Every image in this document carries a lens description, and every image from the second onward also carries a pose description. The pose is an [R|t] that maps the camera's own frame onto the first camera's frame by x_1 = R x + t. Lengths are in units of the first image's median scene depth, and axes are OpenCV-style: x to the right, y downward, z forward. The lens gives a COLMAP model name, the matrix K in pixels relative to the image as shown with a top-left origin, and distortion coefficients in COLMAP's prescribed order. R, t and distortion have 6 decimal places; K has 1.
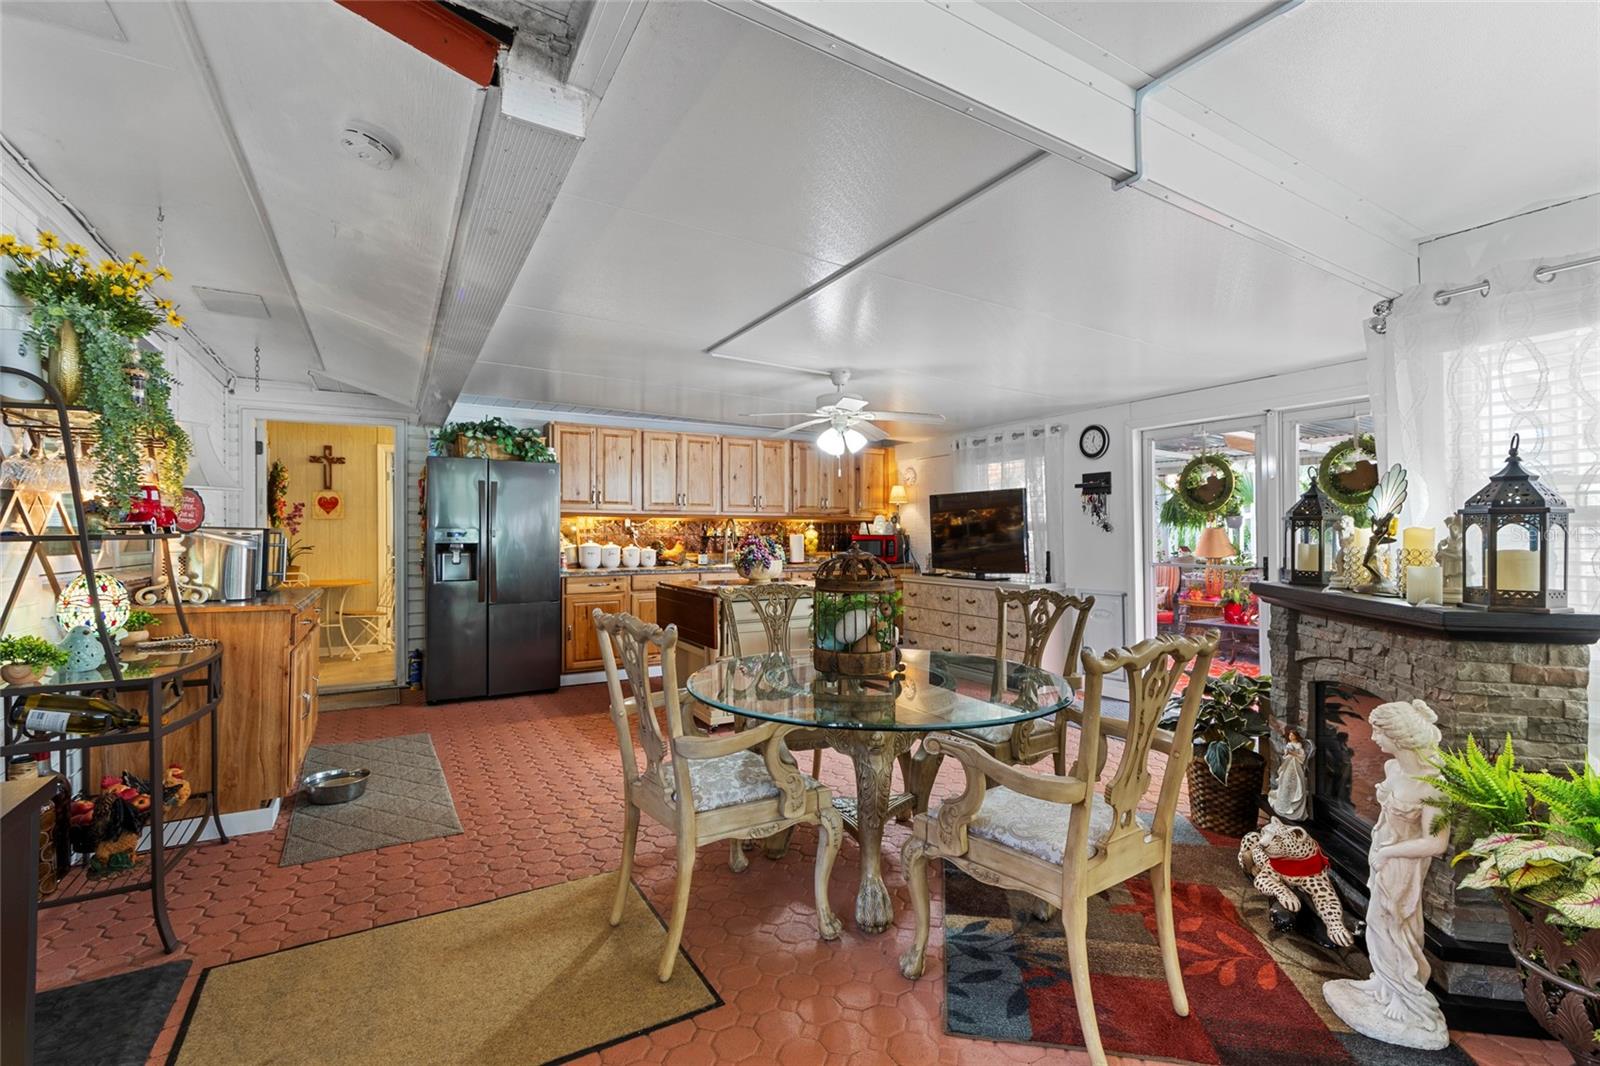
lens RADIAL K [[721.1, 0, 824.4], [0, 721.1, 535.2], [0, 0, 1]] dist [0.007671, -0.000068]
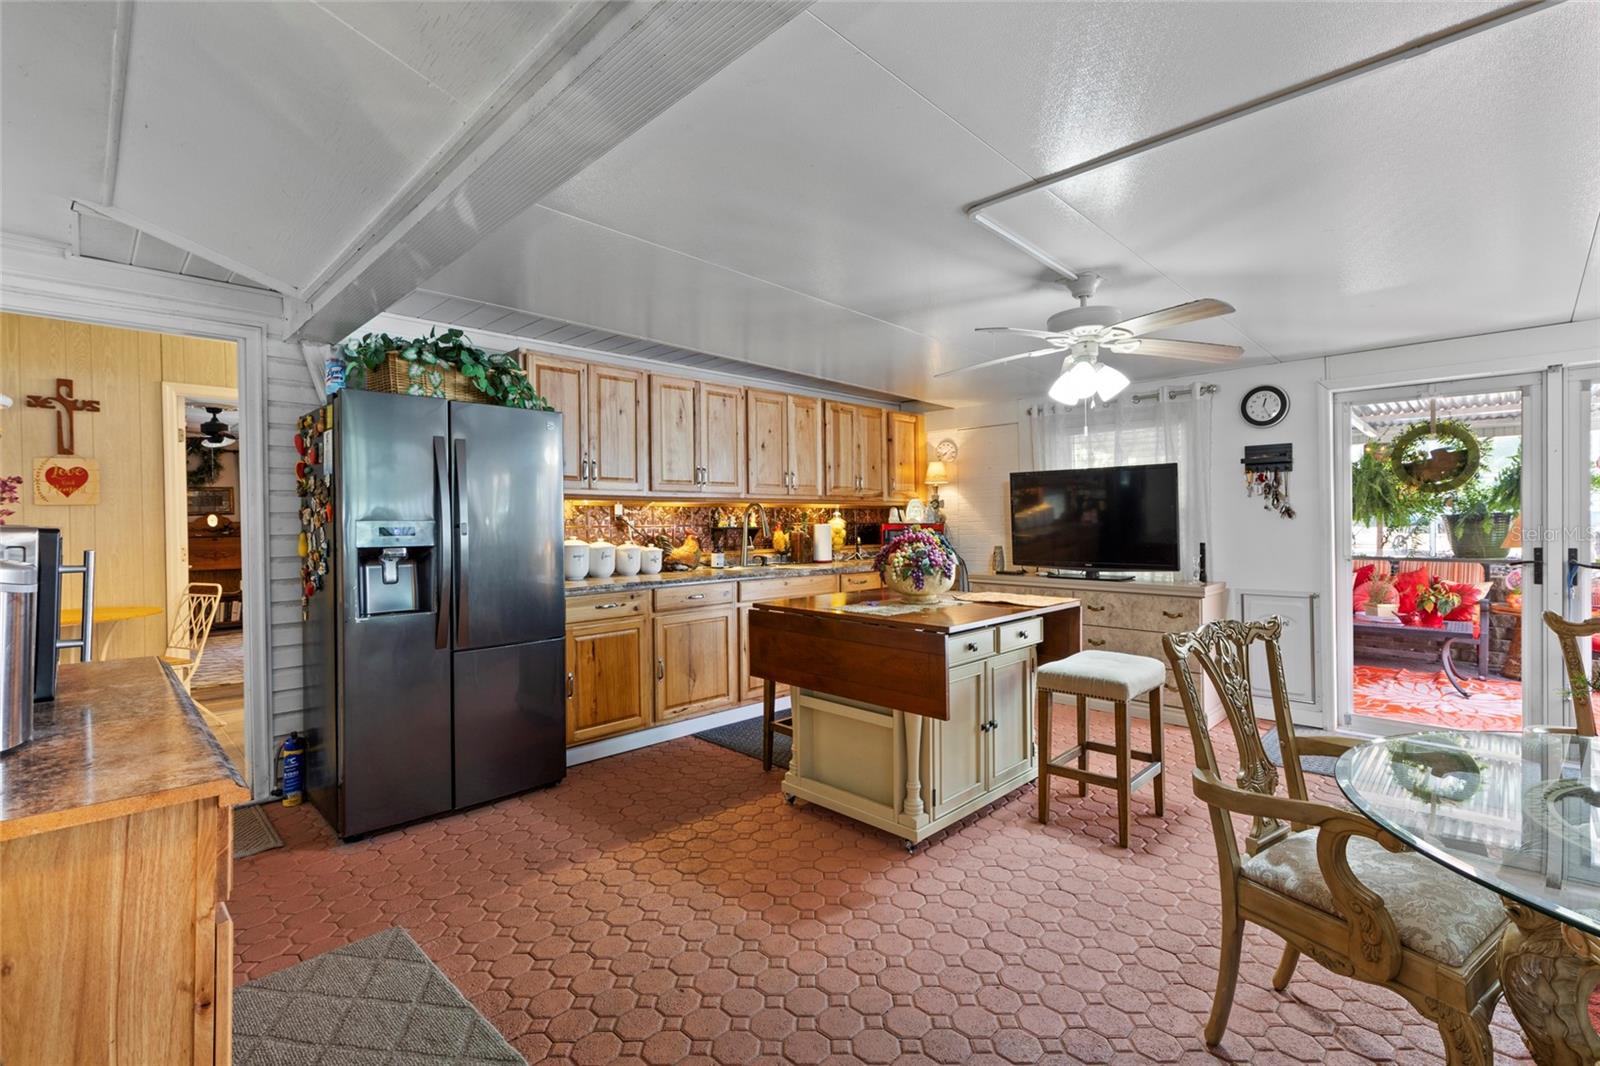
lens RADIAL K [[721.1, 0, 822.7], [0, 721.1, 526.7], [0, 0, 1]] dist [0.007671, -0.000068]
pose [[0.966794, -0.010096, 0.255359, -0.271375], [0.008073, 0.999927, 0.008971, -0.005713], [-0.255431, -0.006611, 0.966805, 0.304537]]
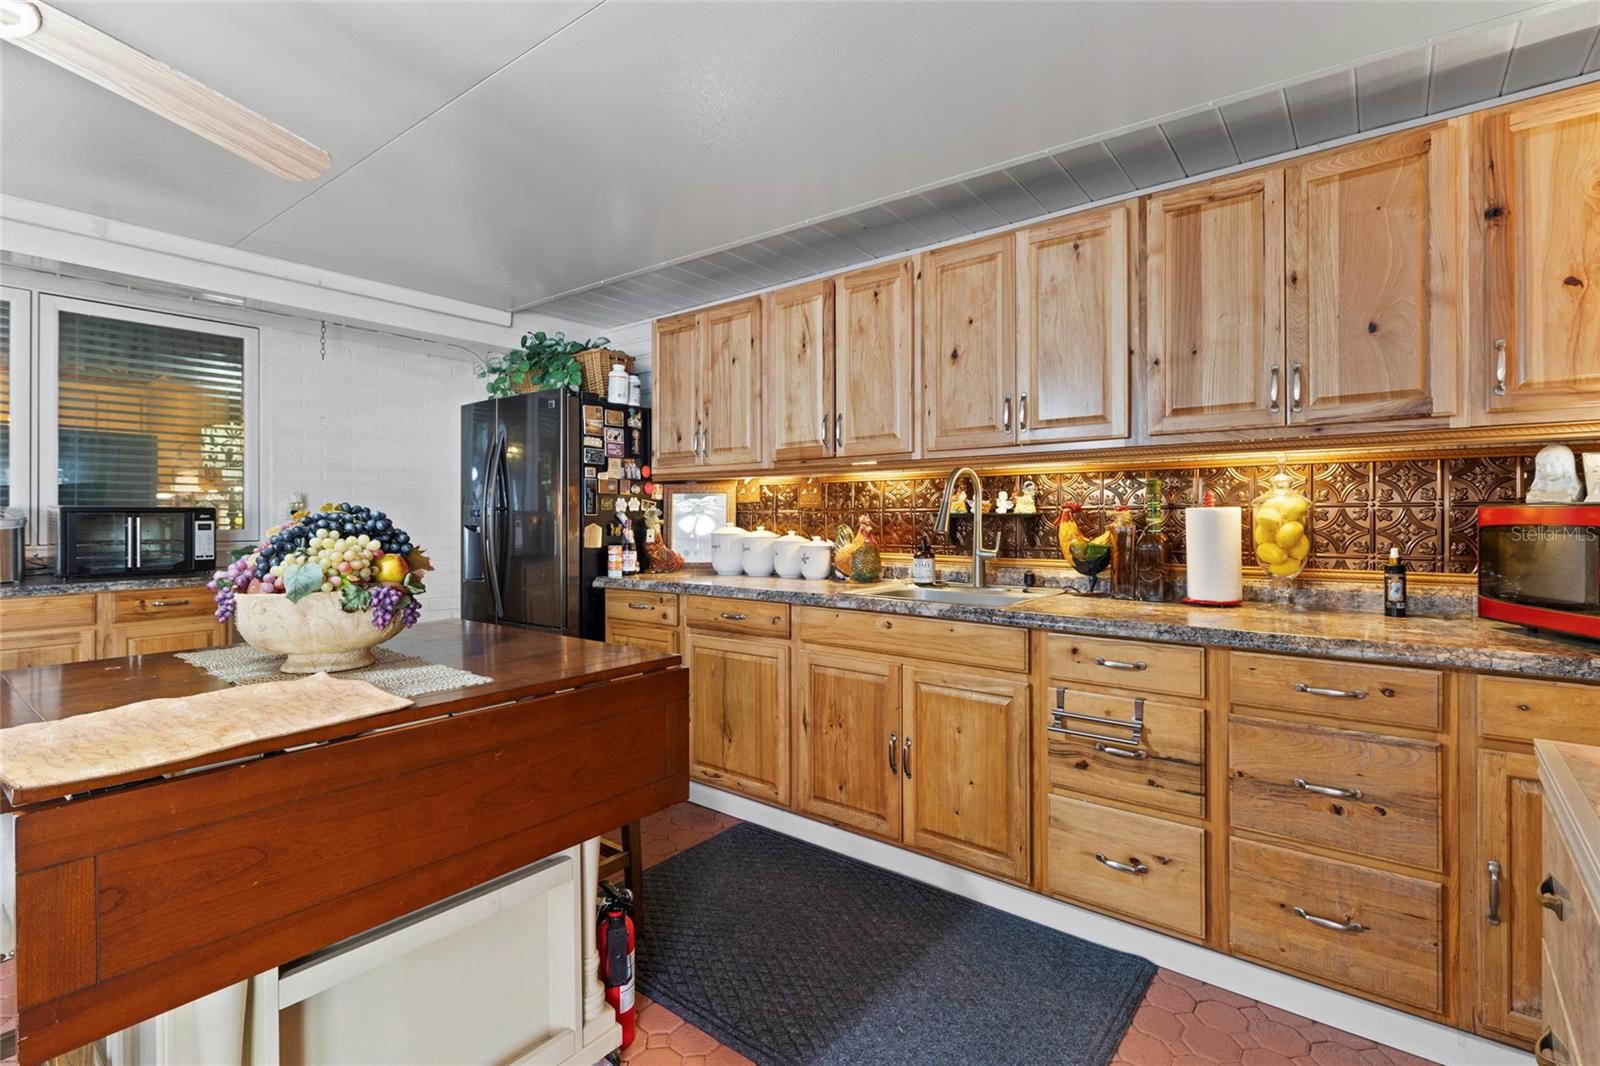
lens RADIAL K [[752.0, 0, 811.0], [0, 752.0, 509.6], [0, 0, 1]] dist [0.003055, 0.000504]
pose [[0.341751, -0.007685, -0.939759, 0.230685], [0.007361, 0.999958, -0.005501, 0.000999], [0.939762, -0.005038, 0.341793, 0.857587]]
